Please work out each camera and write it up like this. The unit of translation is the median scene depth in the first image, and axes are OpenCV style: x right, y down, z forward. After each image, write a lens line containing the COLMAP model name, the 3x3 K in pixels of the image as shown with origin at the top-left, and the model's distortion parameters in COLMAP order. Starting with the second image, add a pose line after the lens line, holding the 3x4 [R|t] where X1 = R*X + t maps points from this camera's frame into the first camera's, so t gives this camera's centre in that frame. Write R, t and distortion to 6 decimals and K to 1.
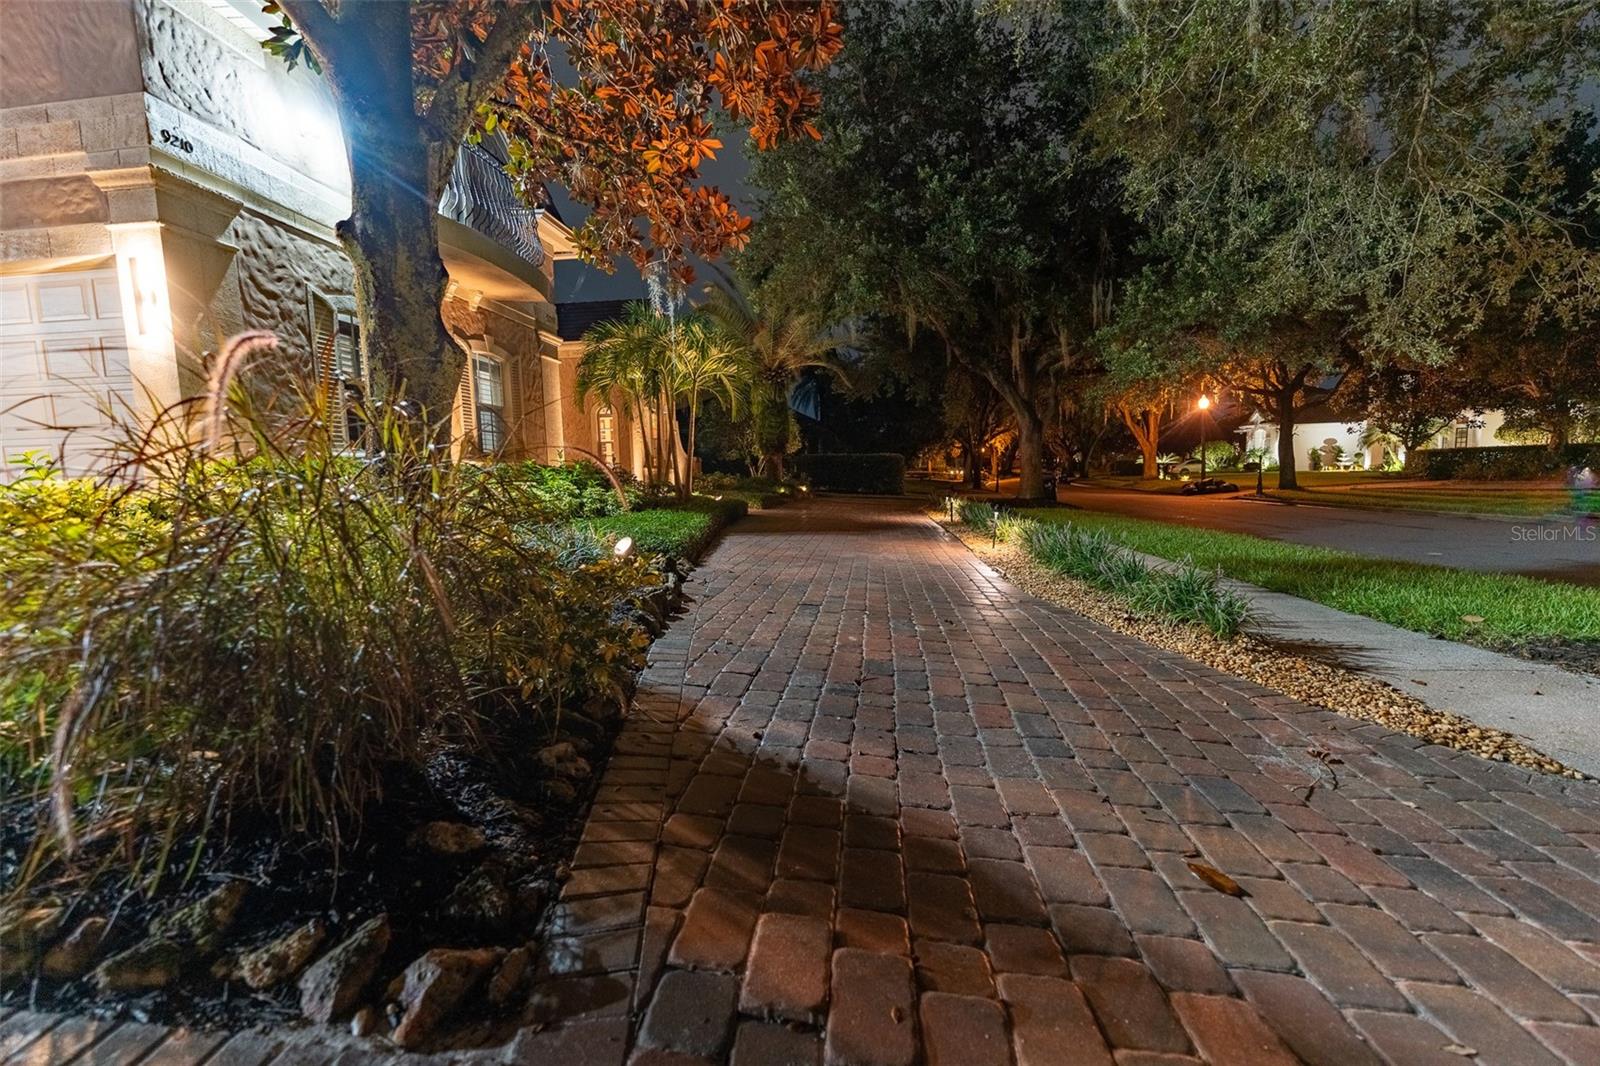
lens RADIAL K [[635.0, 0, 798.7], [0, 635.0, 536.8], [0, 0, 1]] dist [0.002851, -0.000633]
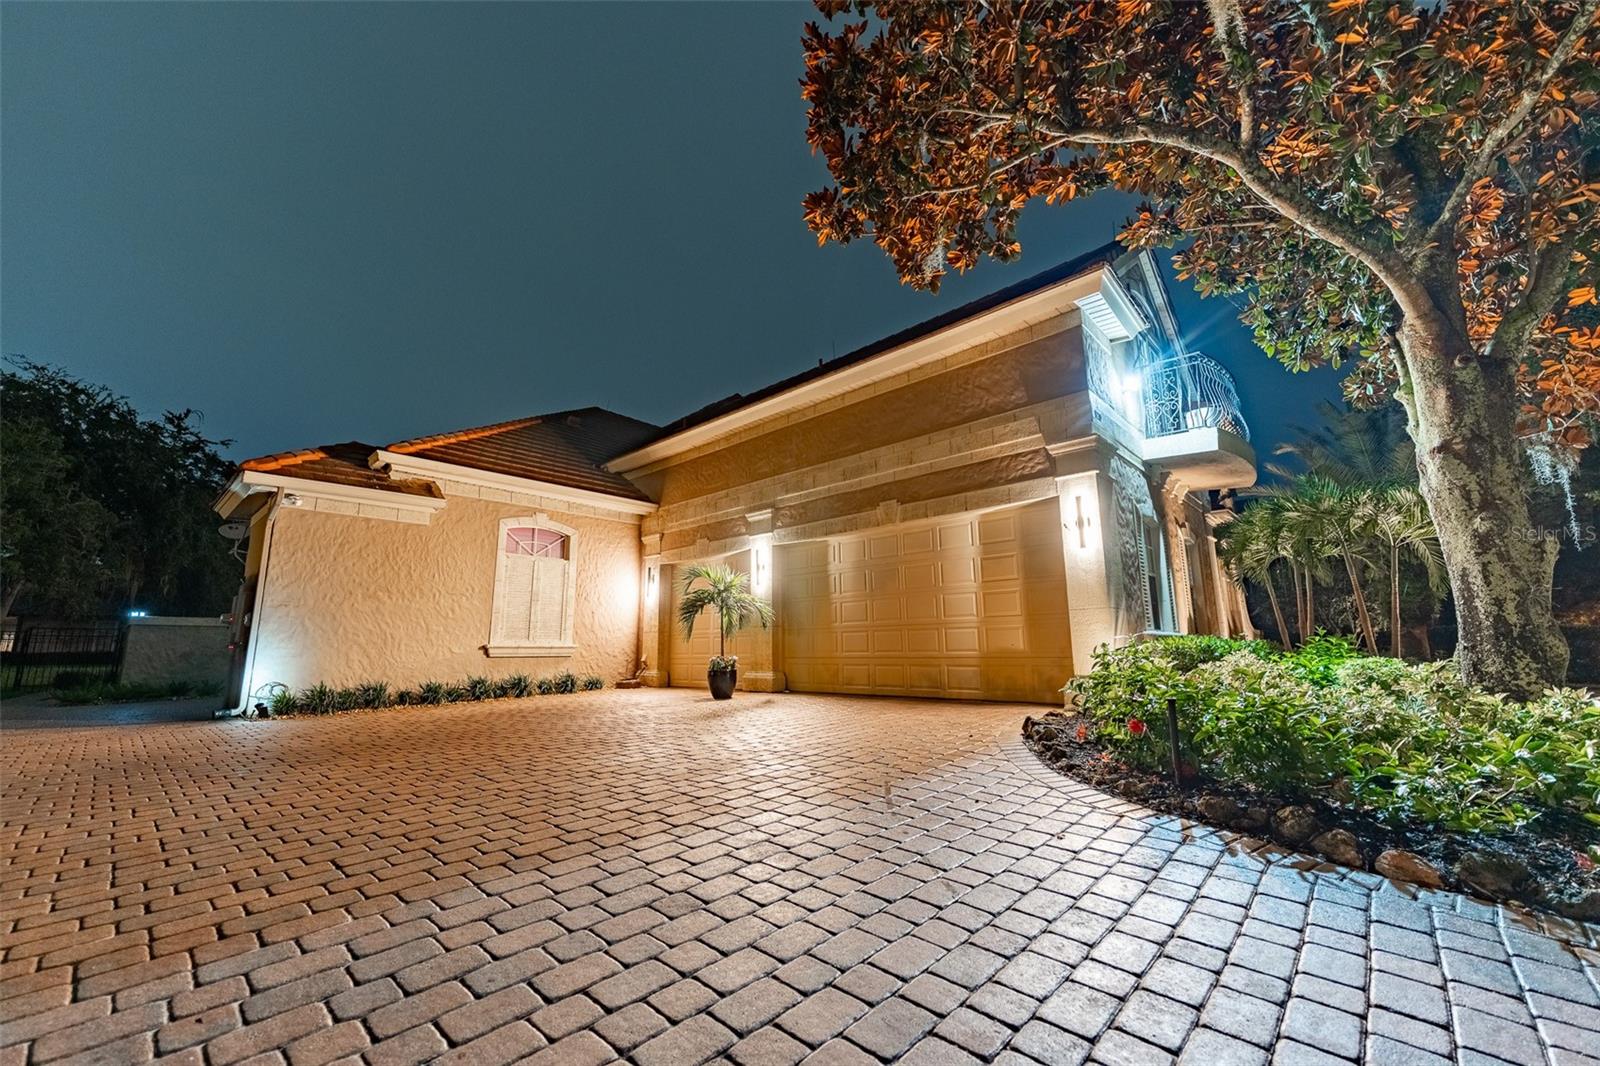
lens RADIAL K [[635.0, 0, 792.2], [0, 635.0, 538.0], [0, 0, 1]] dist [0.002851, -0.000633]
pose [[0.808585, -0.086280, -0.582019, -0.731875], [-0.069936, 0.968084, -0.240671, 0.040577], [0.584208, 0.235307, 0.776744, -0.458085]]
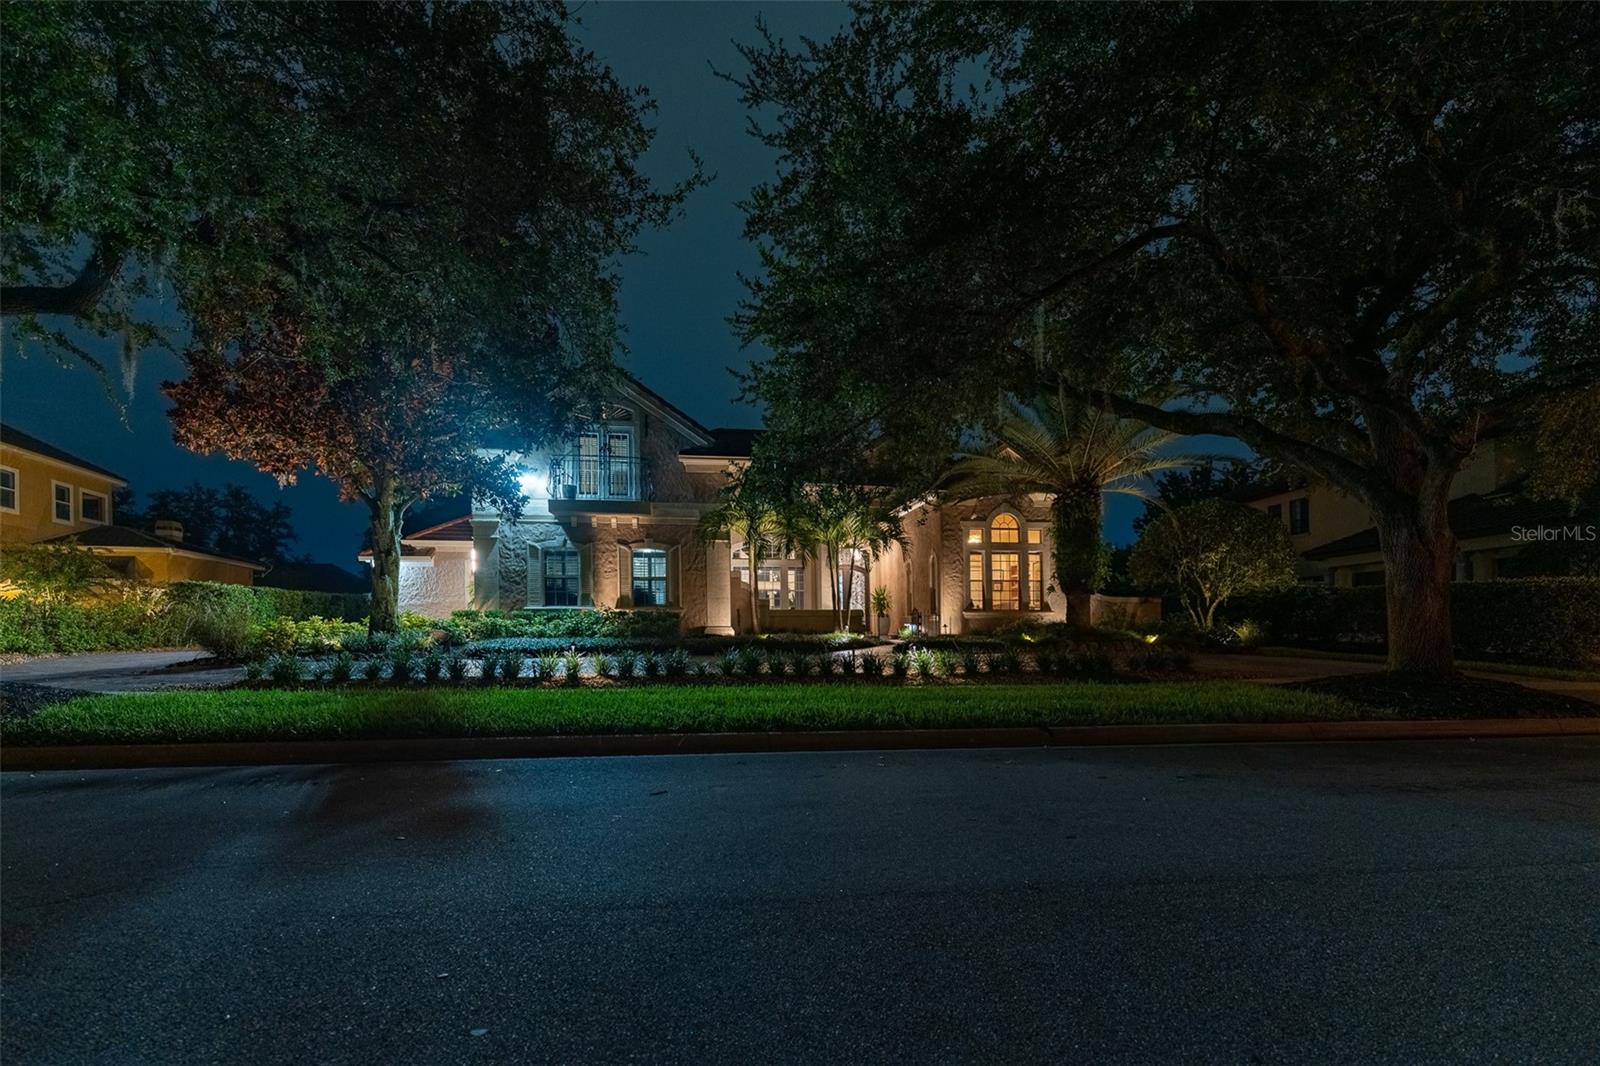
lens RADIAL K [[635.0, 0, 780.4], [0, 635.0, 614.5], [0, 0, 1]] dist [0.002851, -0.000633]
pose [[0.257214, 0.008078, -0.966321, 2.564346], [-0.096794, 0.995152, -0.017445, -0.207593], [0.961495, 0.098021, 0.256749, 1.762382]]
